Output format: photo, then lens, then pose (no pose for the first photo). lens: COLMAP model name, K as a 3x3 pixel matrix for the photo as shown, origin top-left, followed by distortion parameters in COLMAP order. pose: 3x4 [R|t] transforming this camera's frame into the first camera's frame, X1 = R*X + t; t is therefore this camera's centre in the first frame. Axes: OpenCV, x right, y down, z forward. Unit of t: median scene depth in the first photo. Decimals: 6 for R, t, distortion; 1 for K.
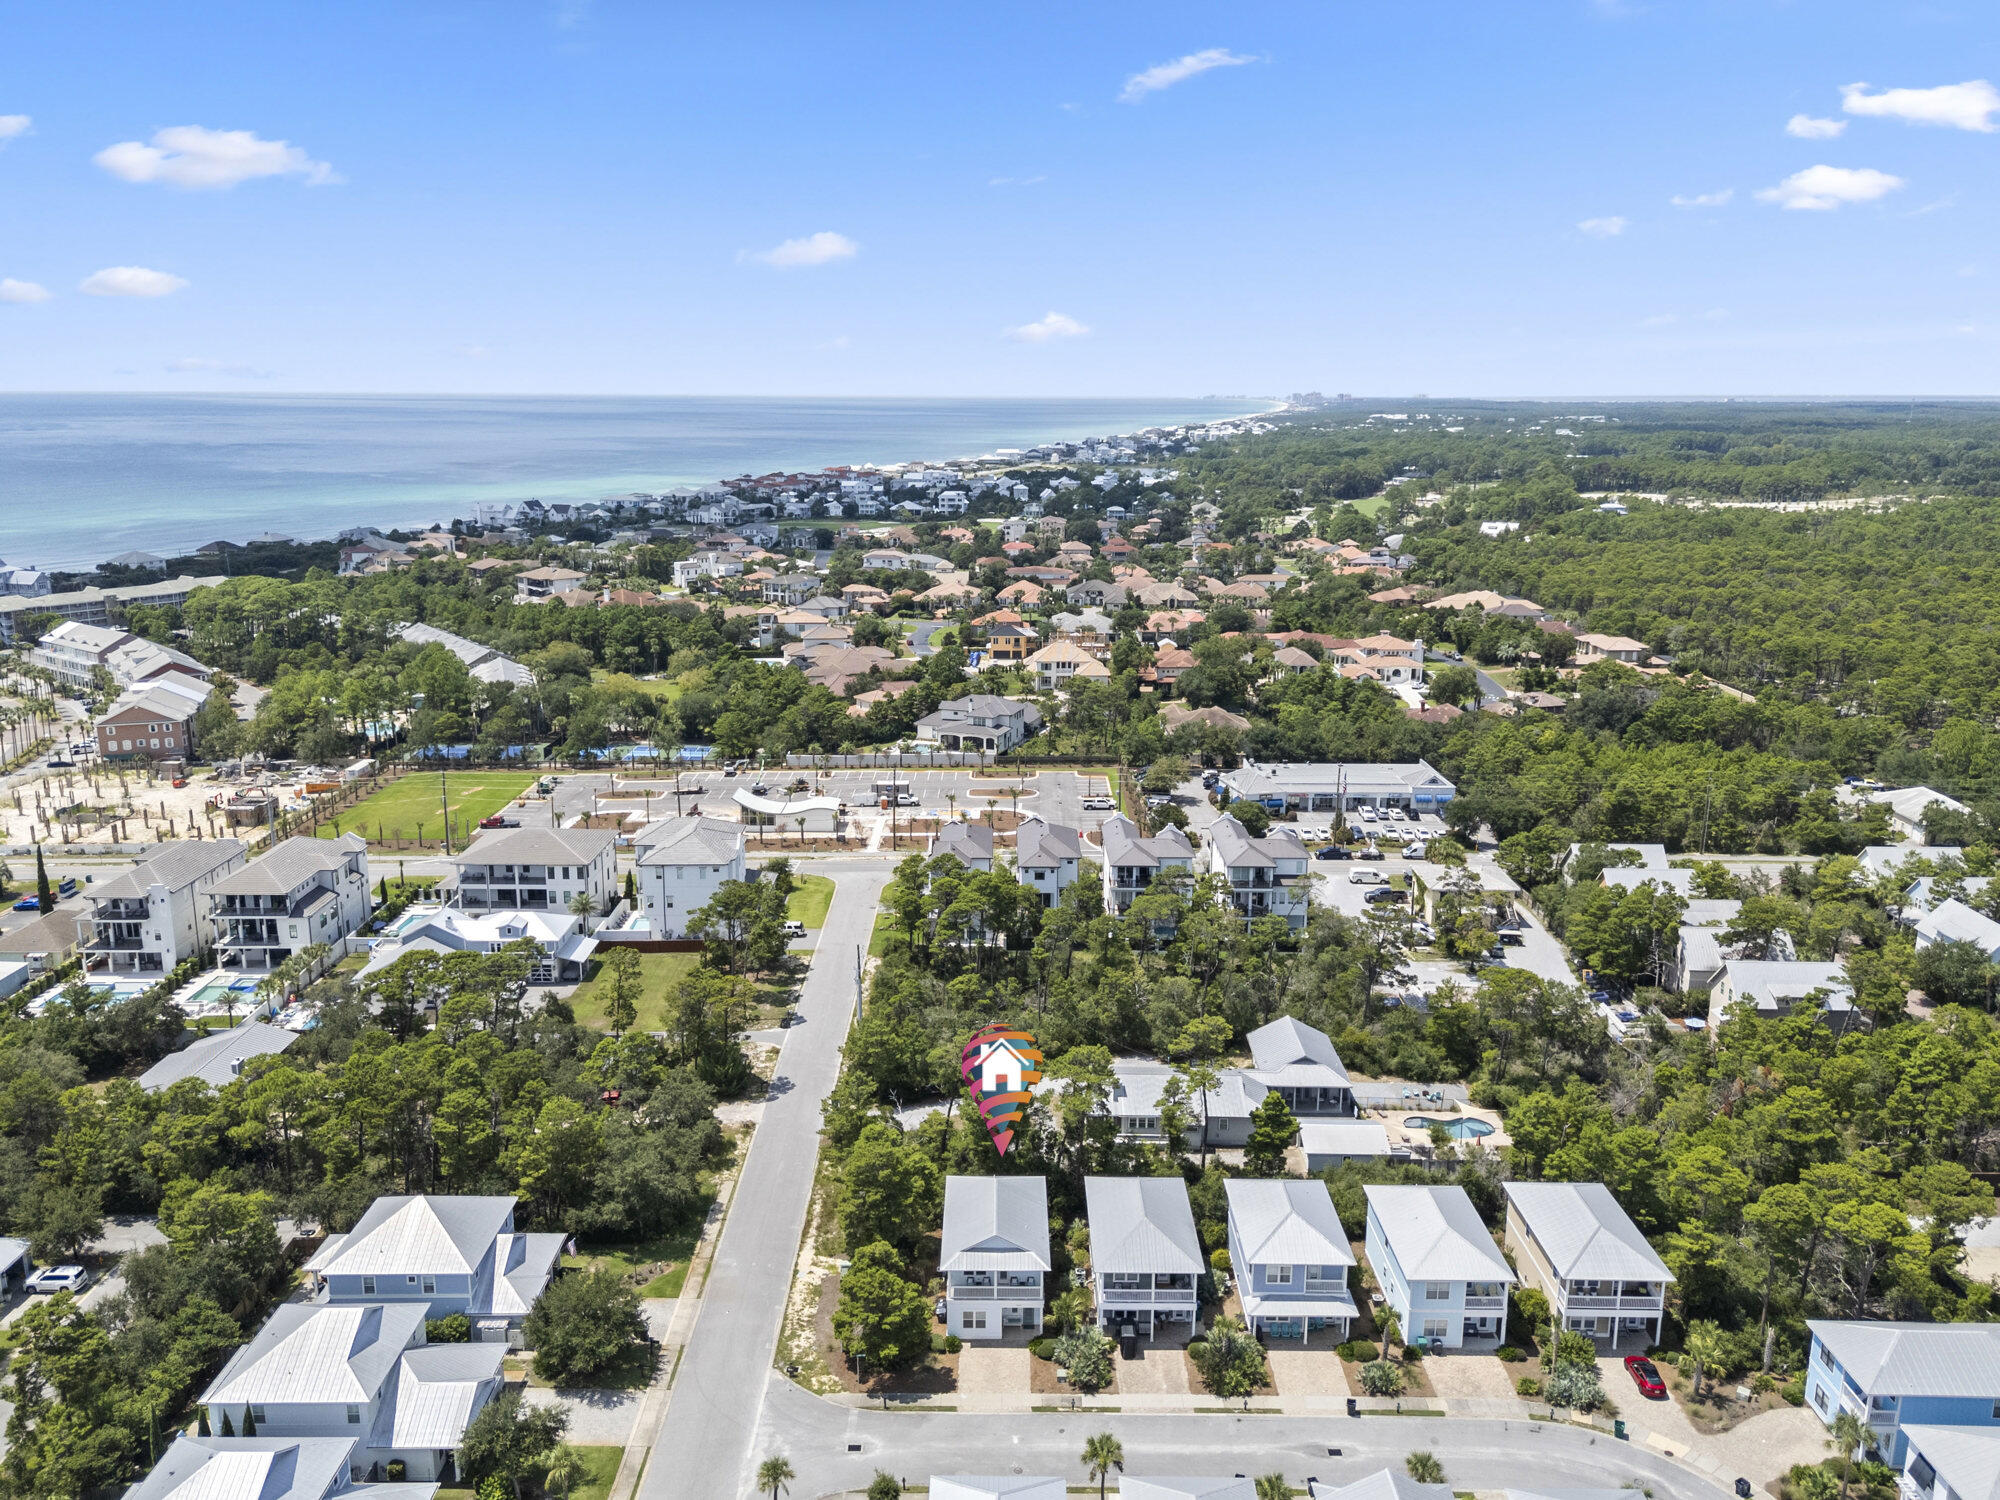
lens RADIAL K [[1556.8, 0, 998.5], [0, 1556.8, 753.6], [0, 0, 1]] dist [0.016809, 0.001344]
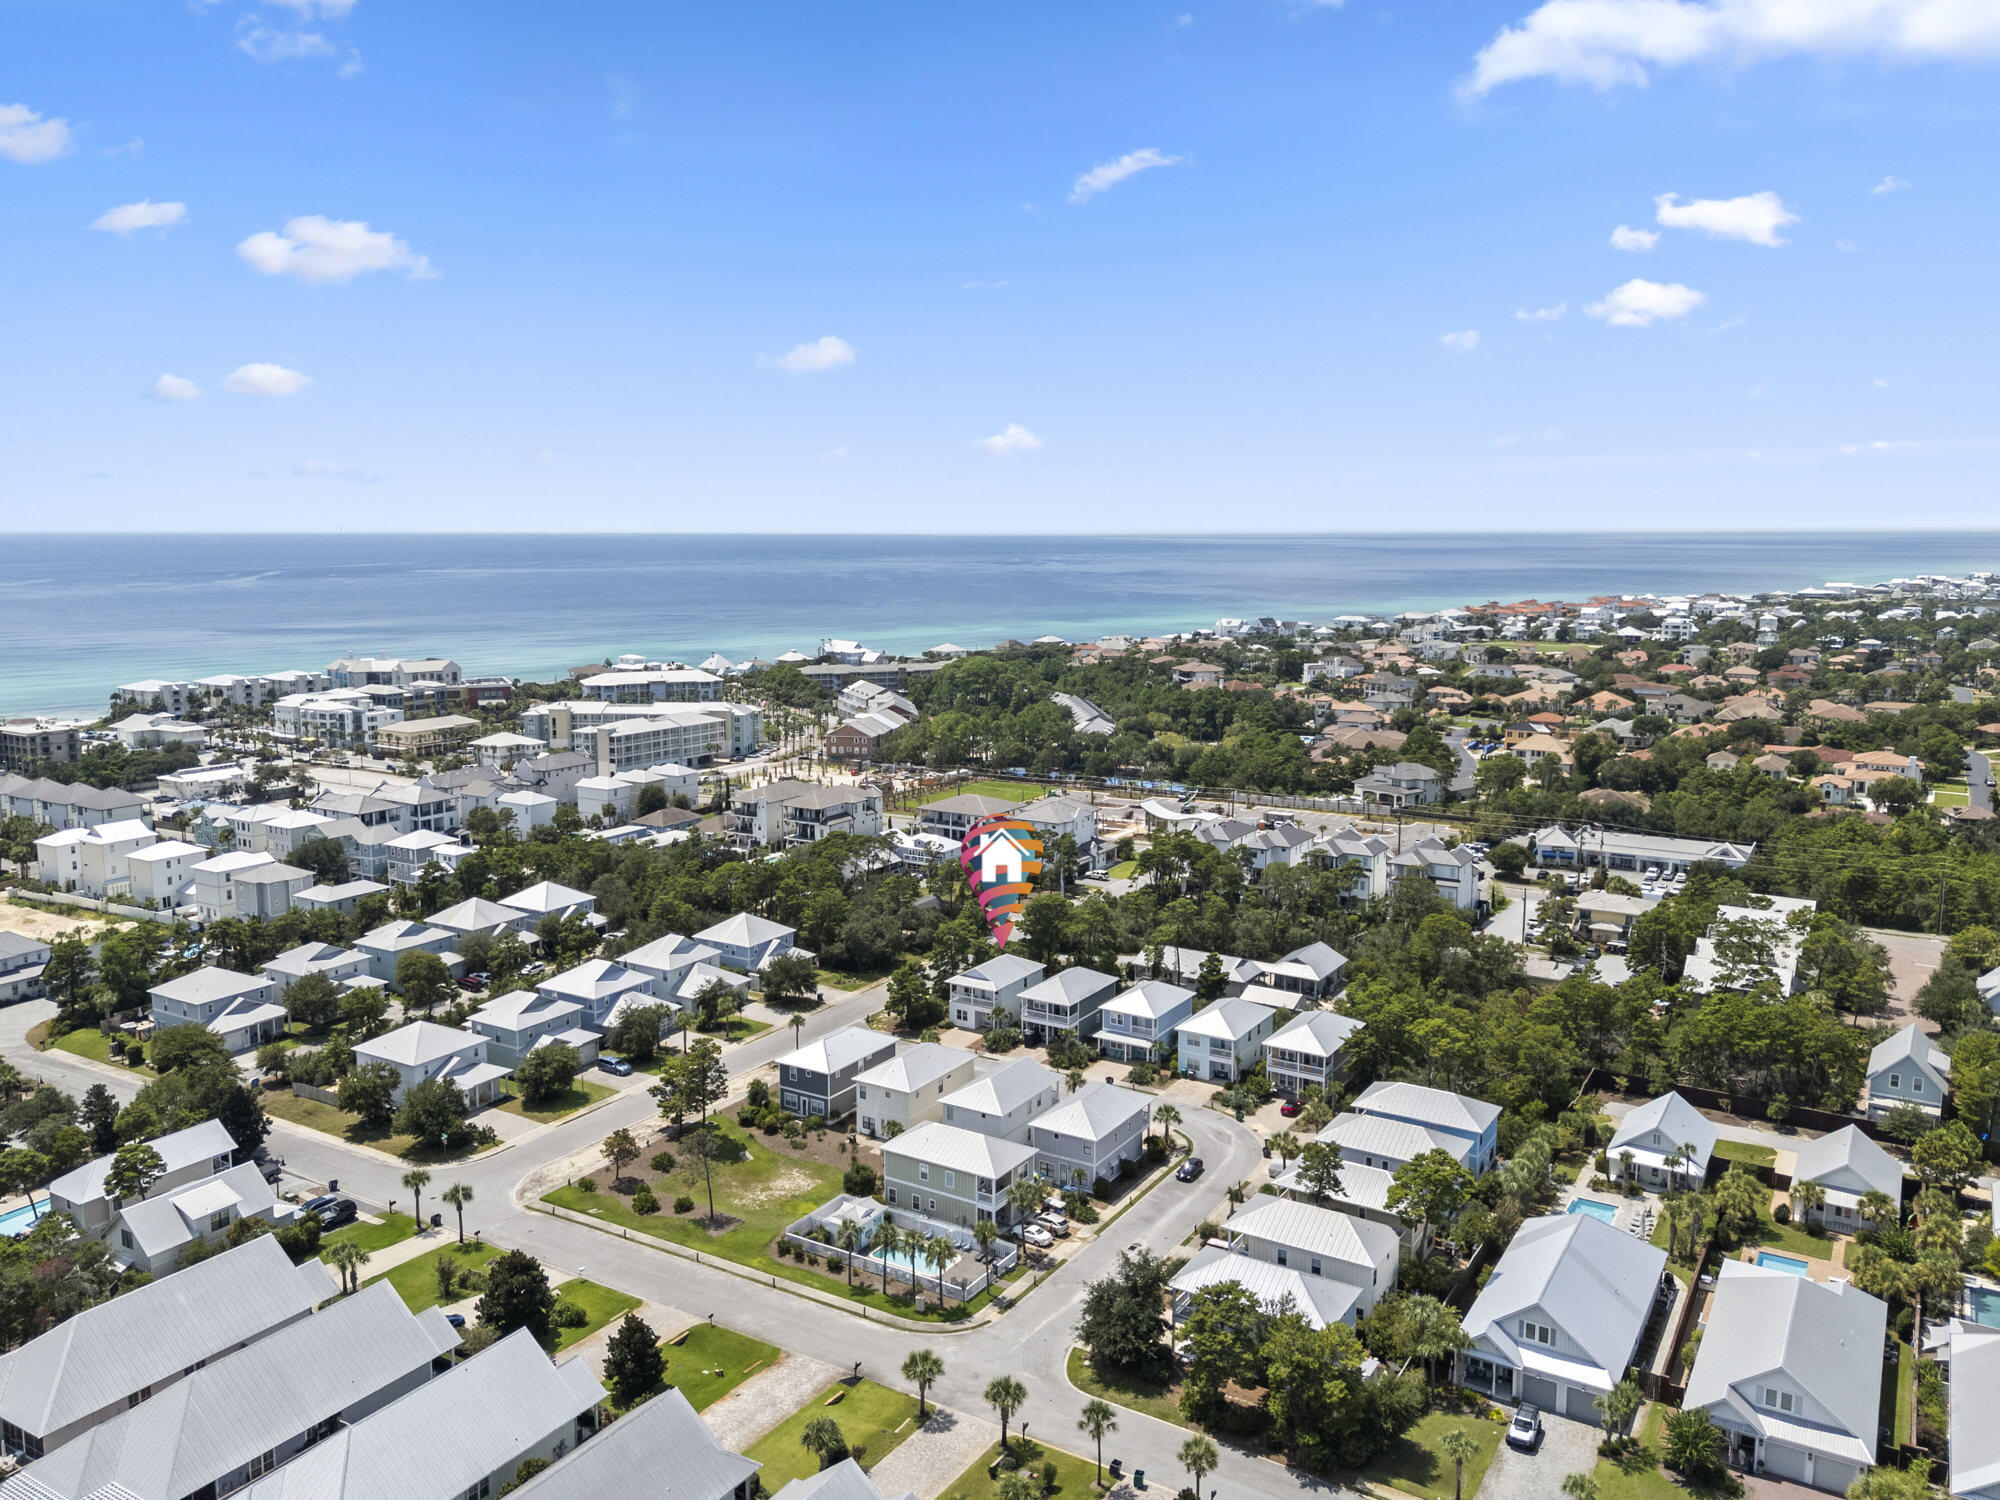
lens RADIAL K [[1556.8, 0, 1001.1], [0, 1556.8, 748.2], [0, 0, 1]] dist [0.016809, 0.001344]
pose [[0.846818, 0.068547, -0.527447, 0.391724], [-0.114990, 0.991803, -0.055723, 0.060766], [0.519303, 0.107838, 0.847759, -0.226591]]
